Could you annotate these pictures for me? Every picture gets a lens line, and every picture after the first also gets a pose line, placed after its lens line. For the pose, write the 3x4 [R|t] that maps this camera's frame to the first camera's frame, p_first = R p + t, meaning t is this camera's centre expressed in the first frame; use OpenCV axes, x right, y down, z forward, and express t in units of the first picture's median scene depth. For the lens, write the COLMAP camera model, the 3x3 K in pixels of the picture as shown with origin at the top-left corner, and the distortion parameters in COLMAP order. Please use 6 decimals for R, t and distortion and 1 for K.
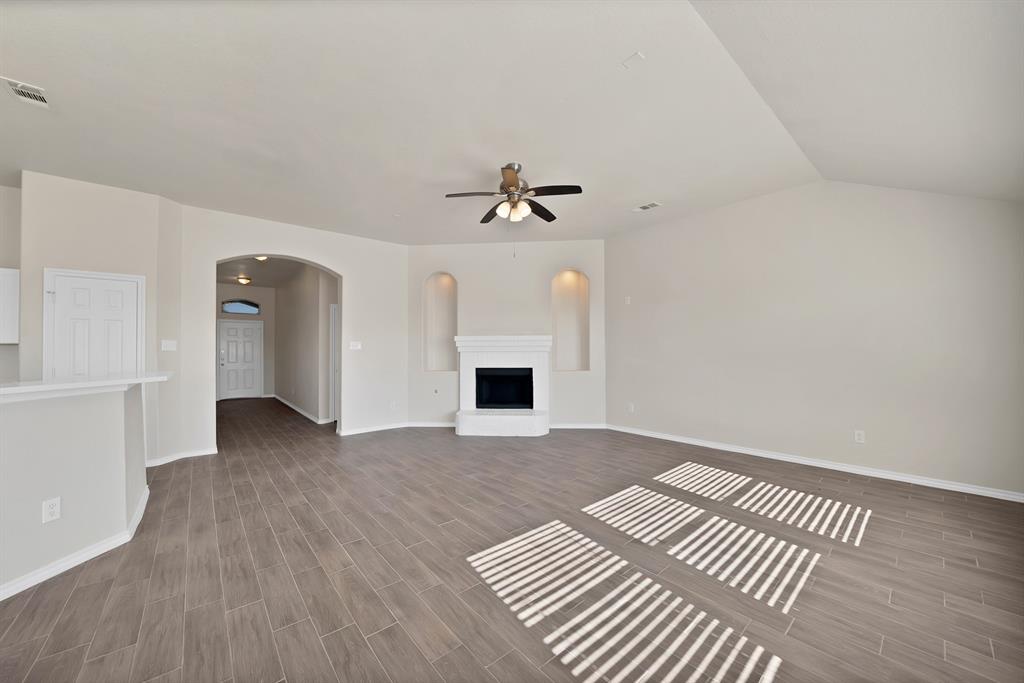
lens RADIAL K [[374.0, 0, 510.5], [0, 374.0, 343.7], [0, 0, 1]] dist [-0.020858, 0.000157]
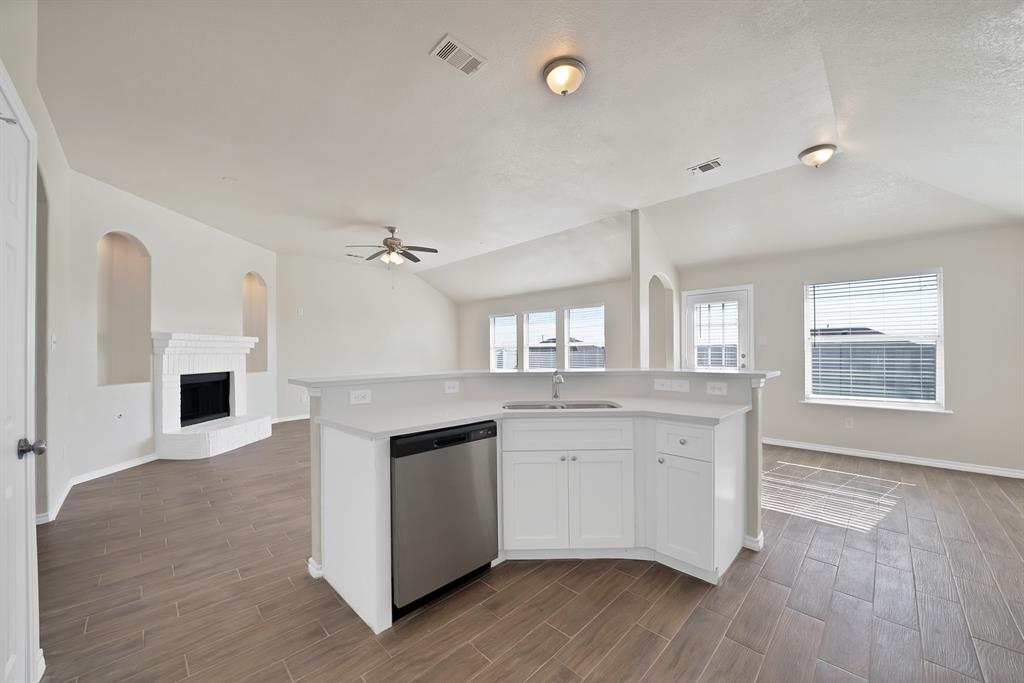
lens RADIAL K [[374.0, 0, 494.6], [0, 374.0, 343.8], [0, 0, 1]] dist [-0.020858, 0.000157]
pose [[-0.029899, 0.022623, 0.999297, -1.400431], [-0.006661, 0.999717, -0.022832, 0.021523], [-0.999531, -0.007339, -0.029740, 0.587958]]
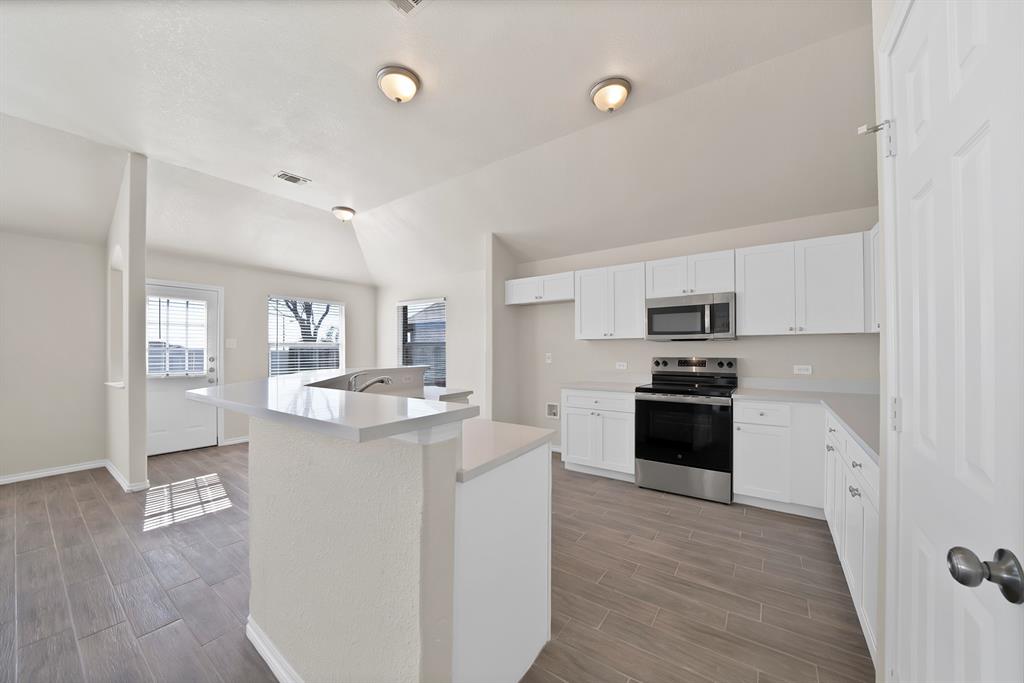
lens RADIAL K [[374.0, 0, 513.2], [0, 374.0, 347.7], [0, 0, 1]] dist [-0.020858, 0.000157]
pose [[-0.971068, 0.008966, -0.238635, -0.840023], [0.013736, 0.999738, -0.018334, 0.025104], [0.238408, -0.021082, -0.970936, 1.098609]]
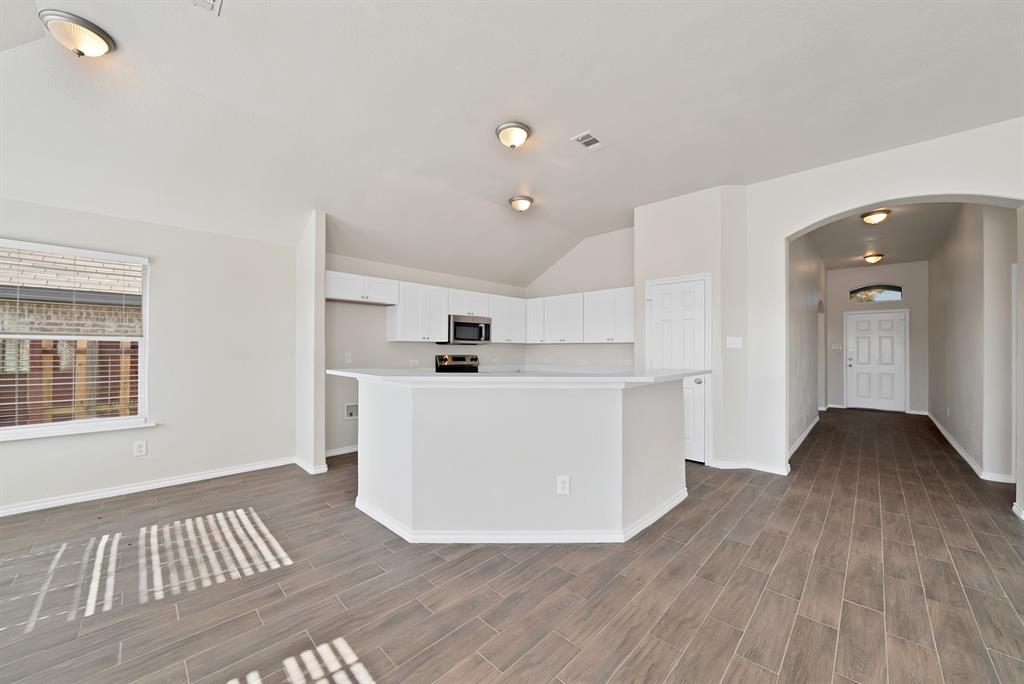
lens RADIAL K [[374.0, 0, 508.8], [0, 374.0, 348.8], [0, 0, 1]] dist [-0.020858, 0.000157]
pose [[0.086414, 0.007718, -0.996229, -0.048911], [0.012314, 0.999885, 0.008815, 0.004411], [0.996183, -0.013030, 0.086309, 0.377908]]
